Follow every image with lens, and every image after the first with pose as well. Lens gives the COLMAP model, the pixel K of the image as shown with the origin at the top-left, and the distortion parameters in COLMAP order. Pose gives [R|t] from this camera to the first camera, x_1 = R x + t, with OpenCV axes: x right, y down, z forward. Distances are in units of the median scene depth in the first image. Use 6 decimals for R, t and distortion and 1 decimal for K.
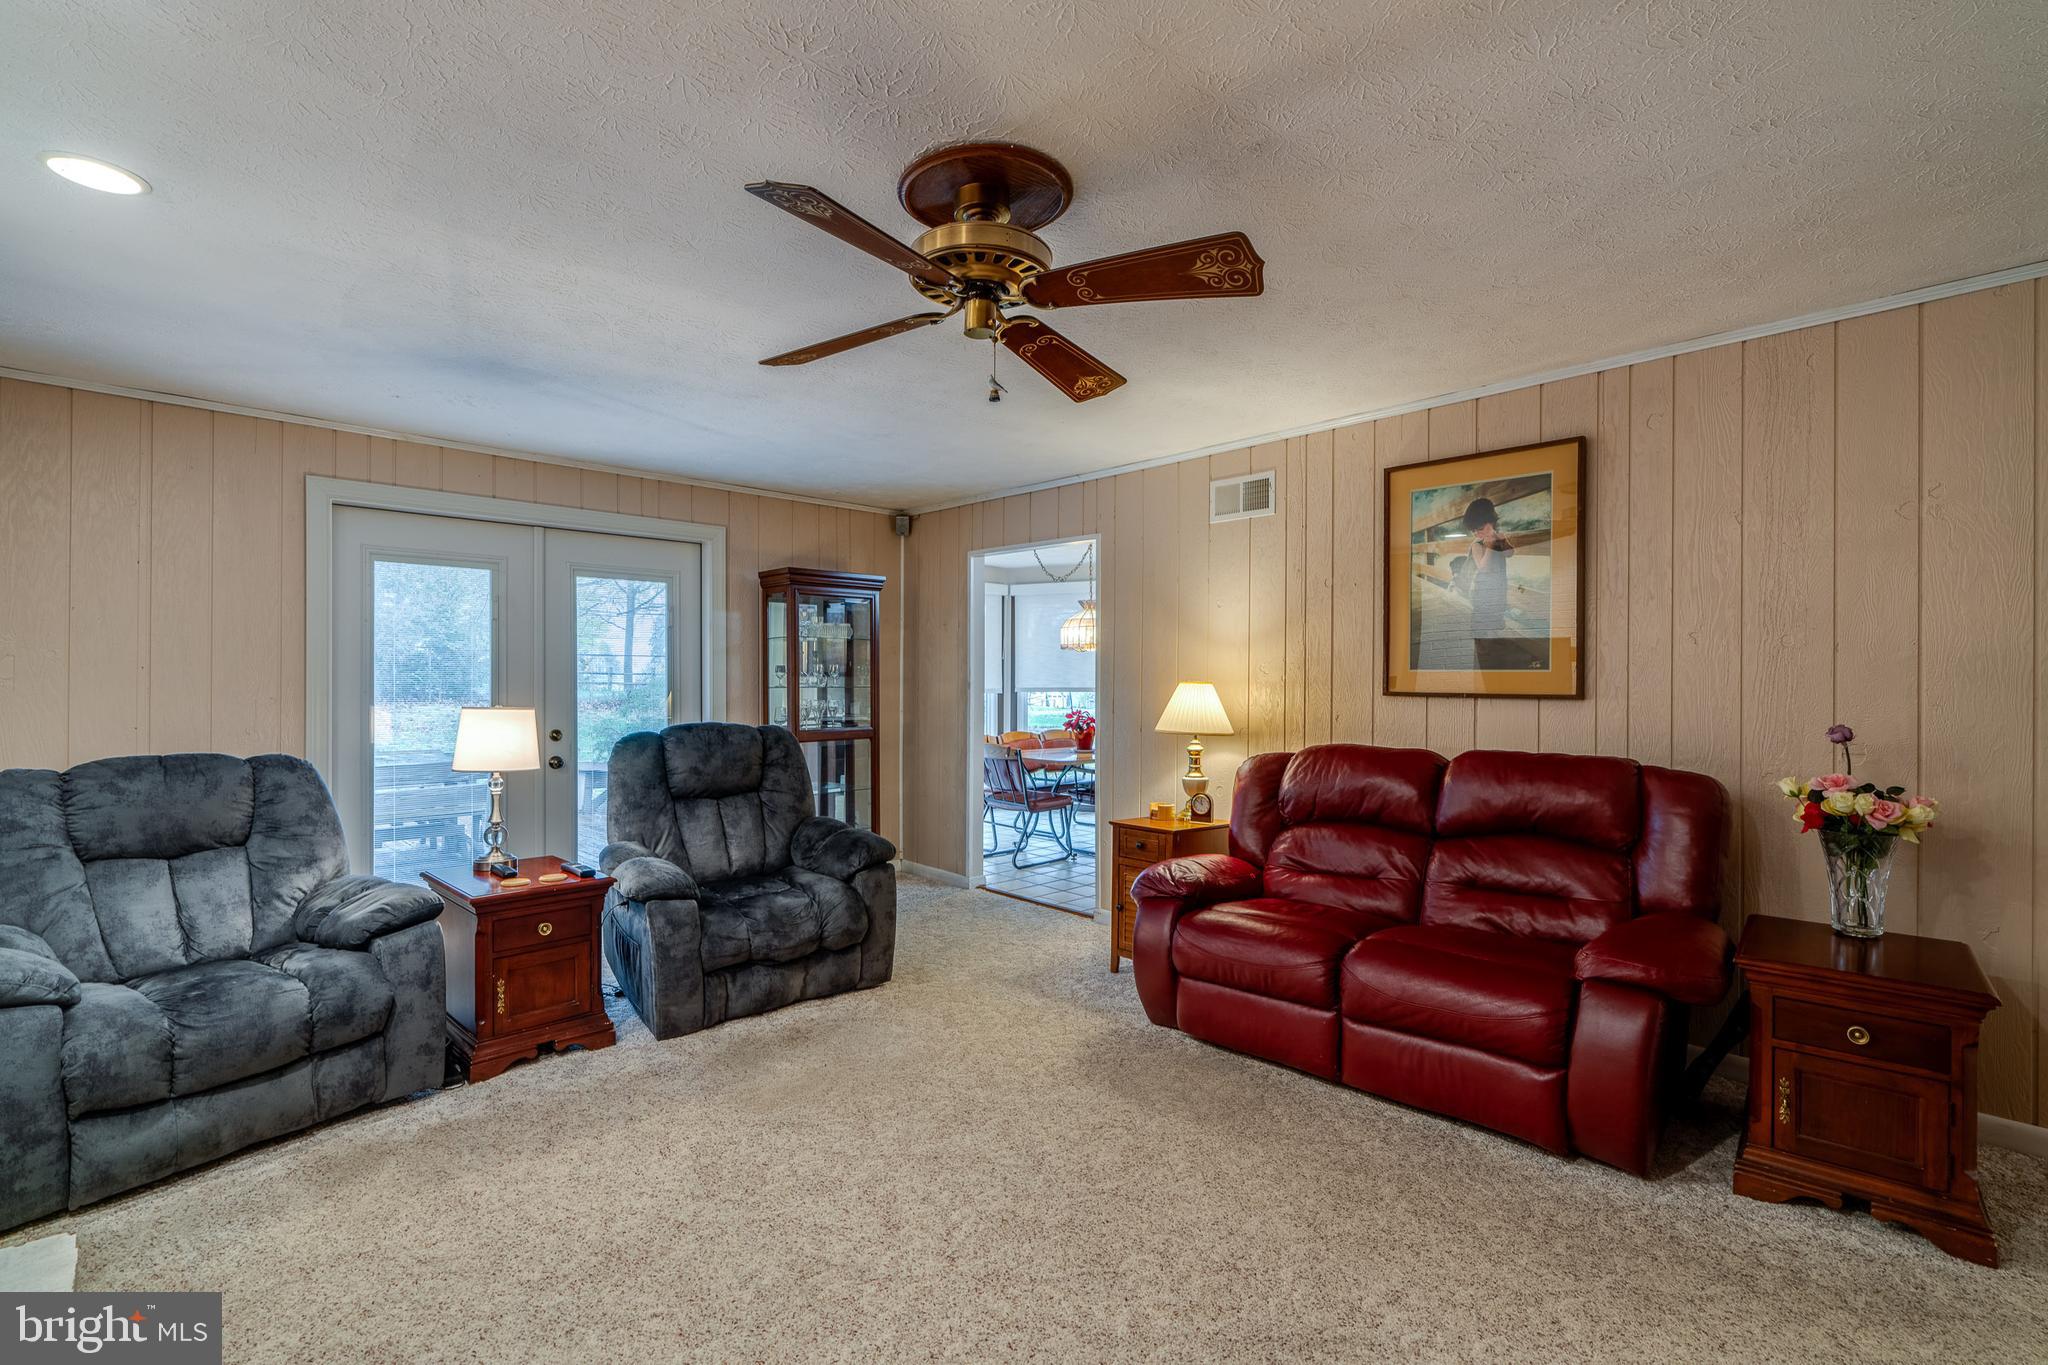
lens RADIAL K [[938.0, 0, 995.8], [0, 938.0, 683.0], [0, 0, 1]] dist [-0.004023, -0.000076]
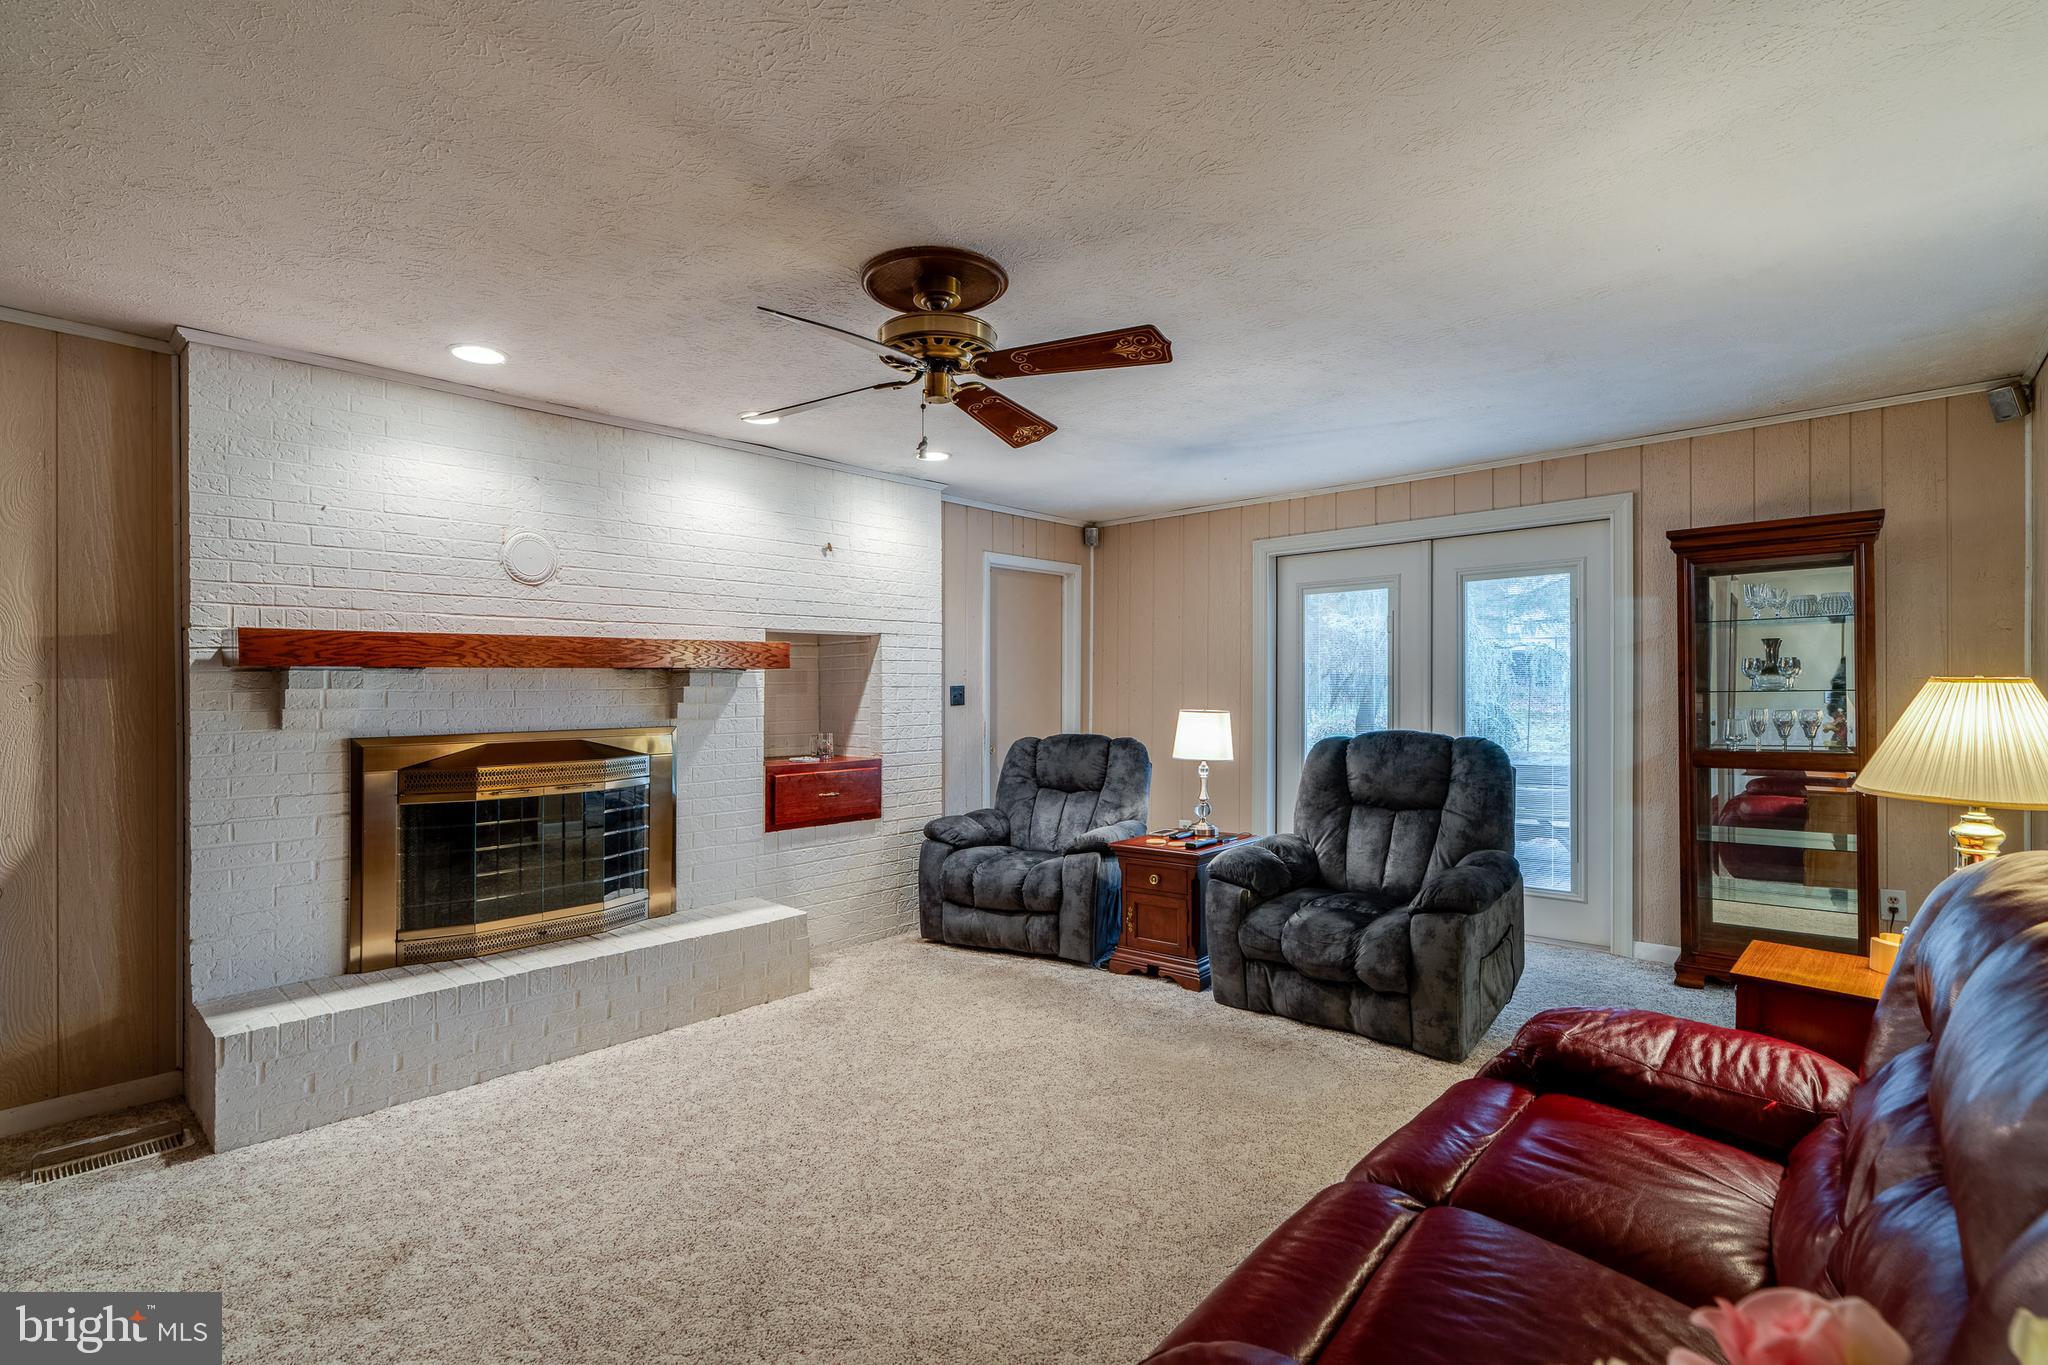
lens RADIAL K [[938.0, 0, 994.2], [0, 938.0, 686.3], [0, 0, 1]] dist [-0.004023, -0.000076]
pose [[0.066993, -0.011612, -0.997686, 0.832520], [0.011543, 0.999874, -0.010863, 0.004151], [0.997687, -0.010789, 0.067118, 0.704856]]
